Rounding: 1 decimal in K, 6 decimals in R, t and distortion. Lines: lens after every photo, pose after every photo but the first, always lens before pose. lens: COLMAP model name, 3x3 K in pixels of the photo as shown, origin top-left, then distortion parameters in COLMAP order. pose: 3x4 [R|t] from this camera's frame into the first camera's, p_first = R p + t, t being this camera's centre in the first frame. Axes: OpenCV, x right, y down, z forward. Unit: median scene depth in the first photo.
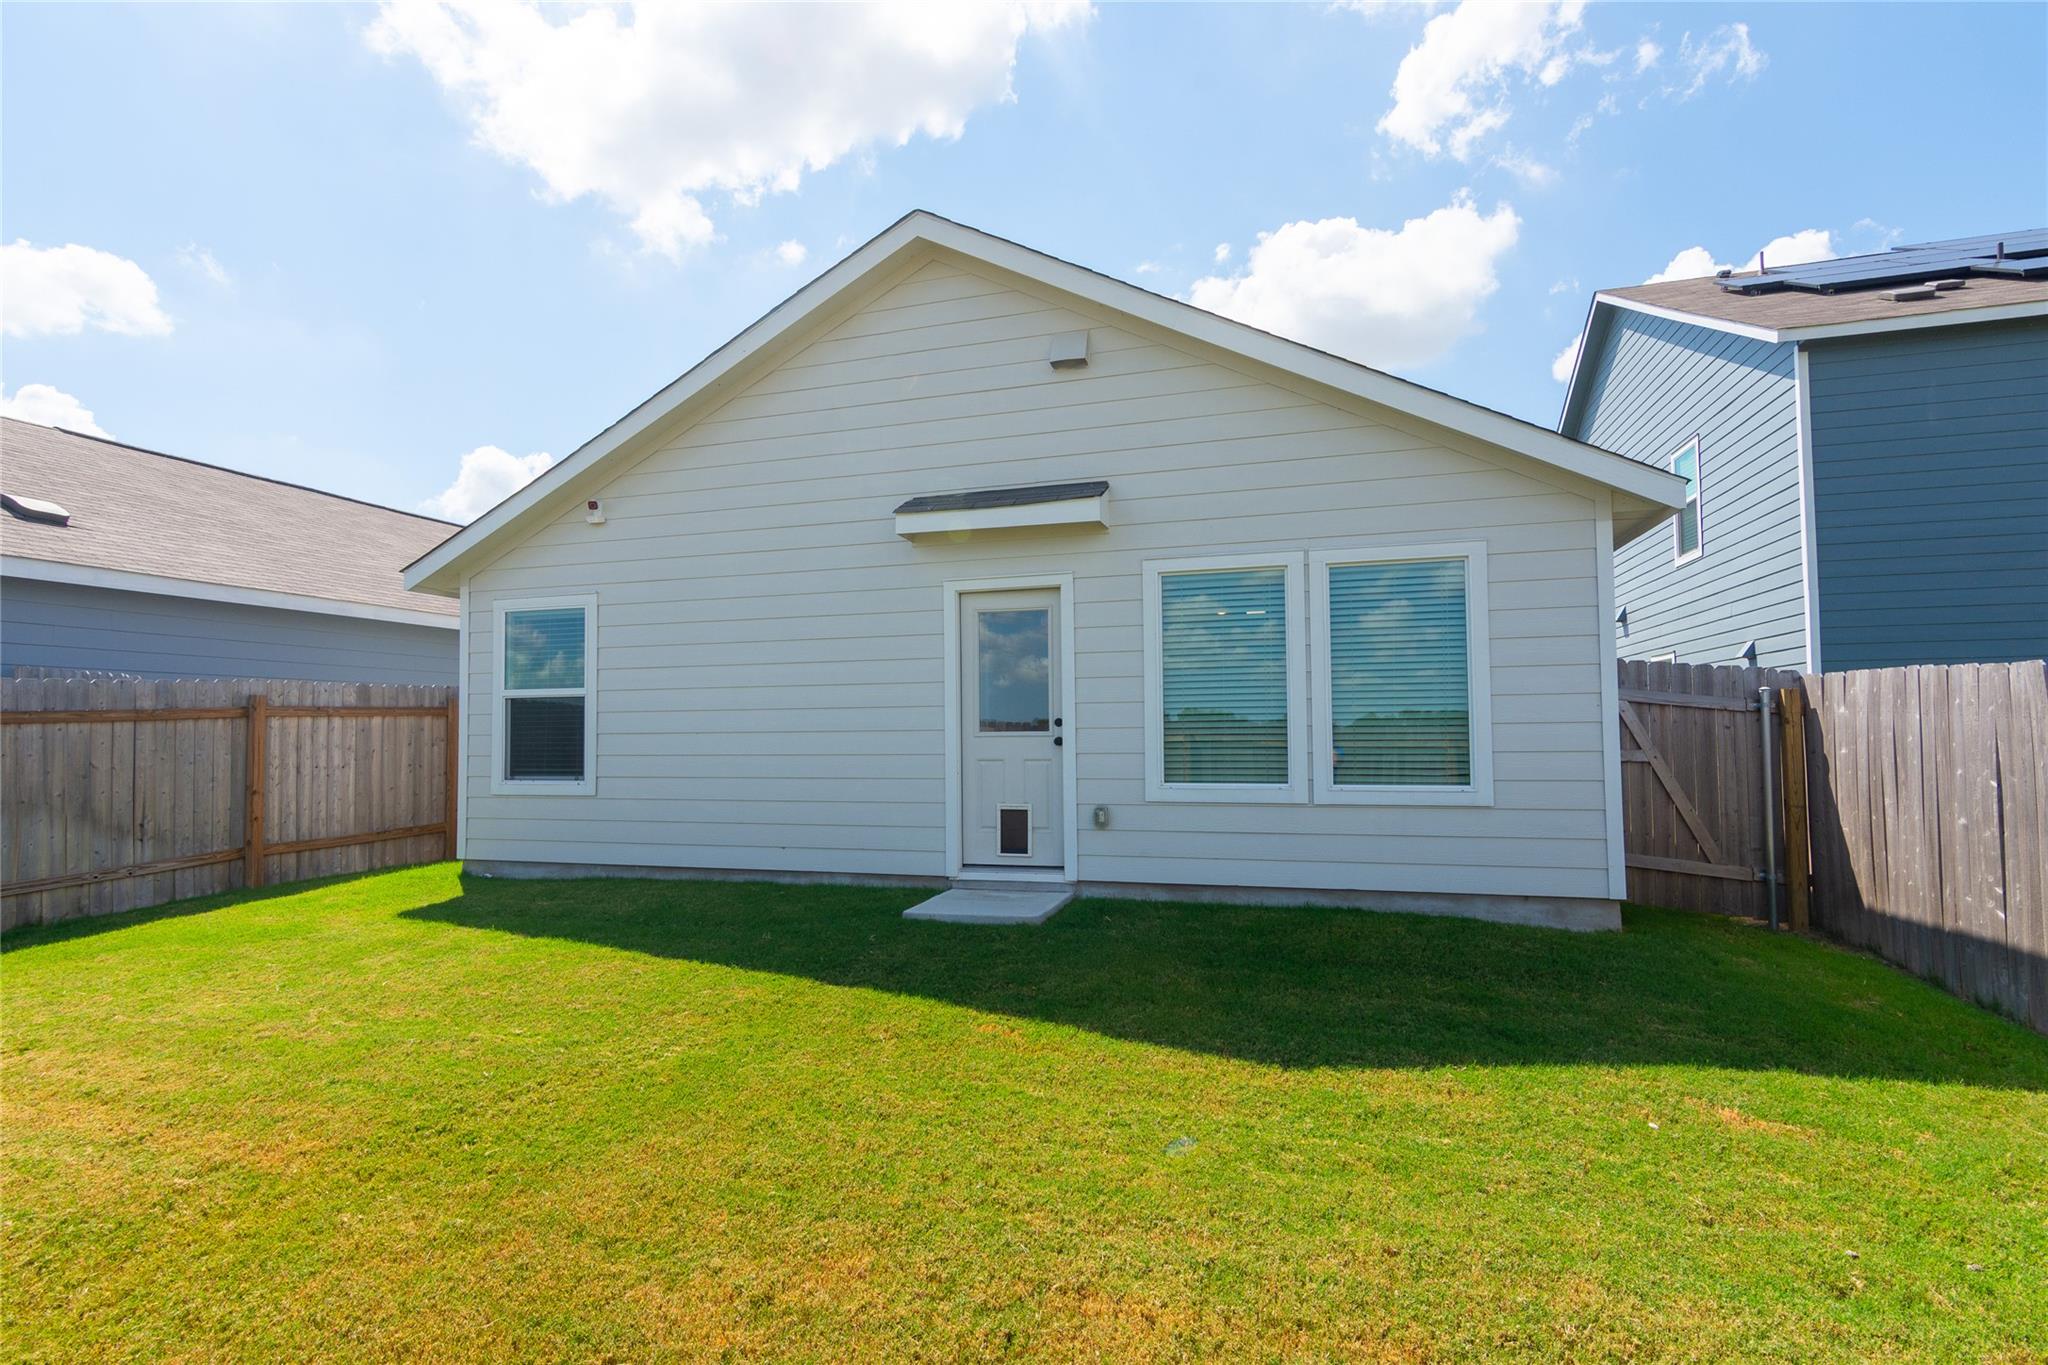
lens RADIAL K [[980.0, 0, 1018.8], [0, 980.0, 693.1], [0, 0, 1]] dist [0.001191, 0.000191]
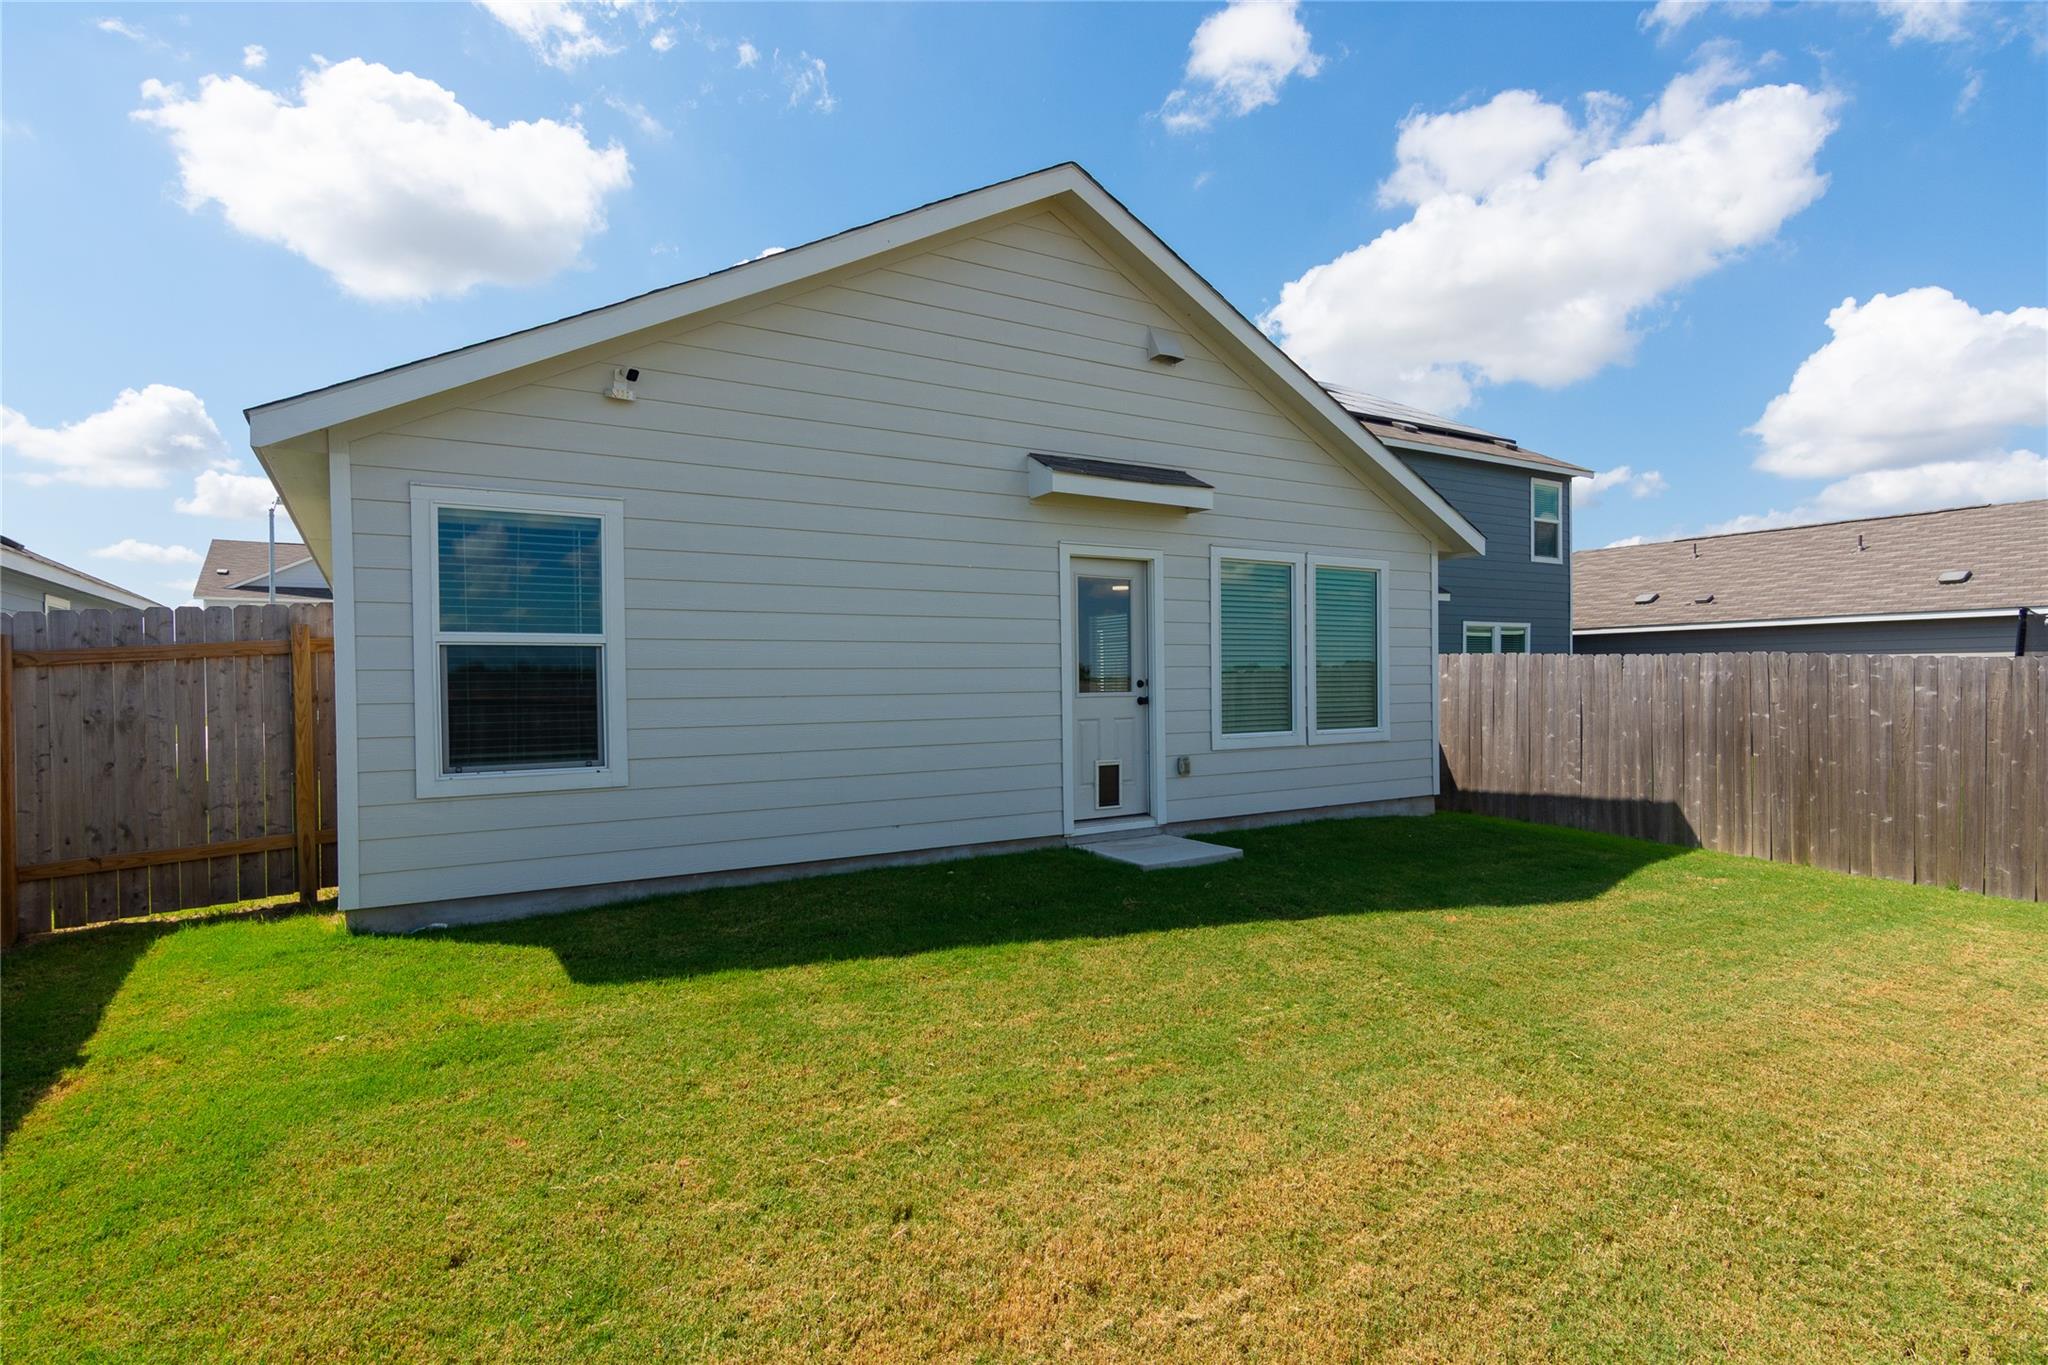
lens RADIAL K [[1039.6, 0, 1021.3], [0, 1039.6, 688.2], [0, 0, 1]] dist [-0.000136, 0.000985]
pose [[0.660557, -0.003777, 0.750767, -0.921985], [-0.025656, 0.999290, 0.027601, 0.006388], [-0.750338, -0.037494, 0.659990, 0.328214]]
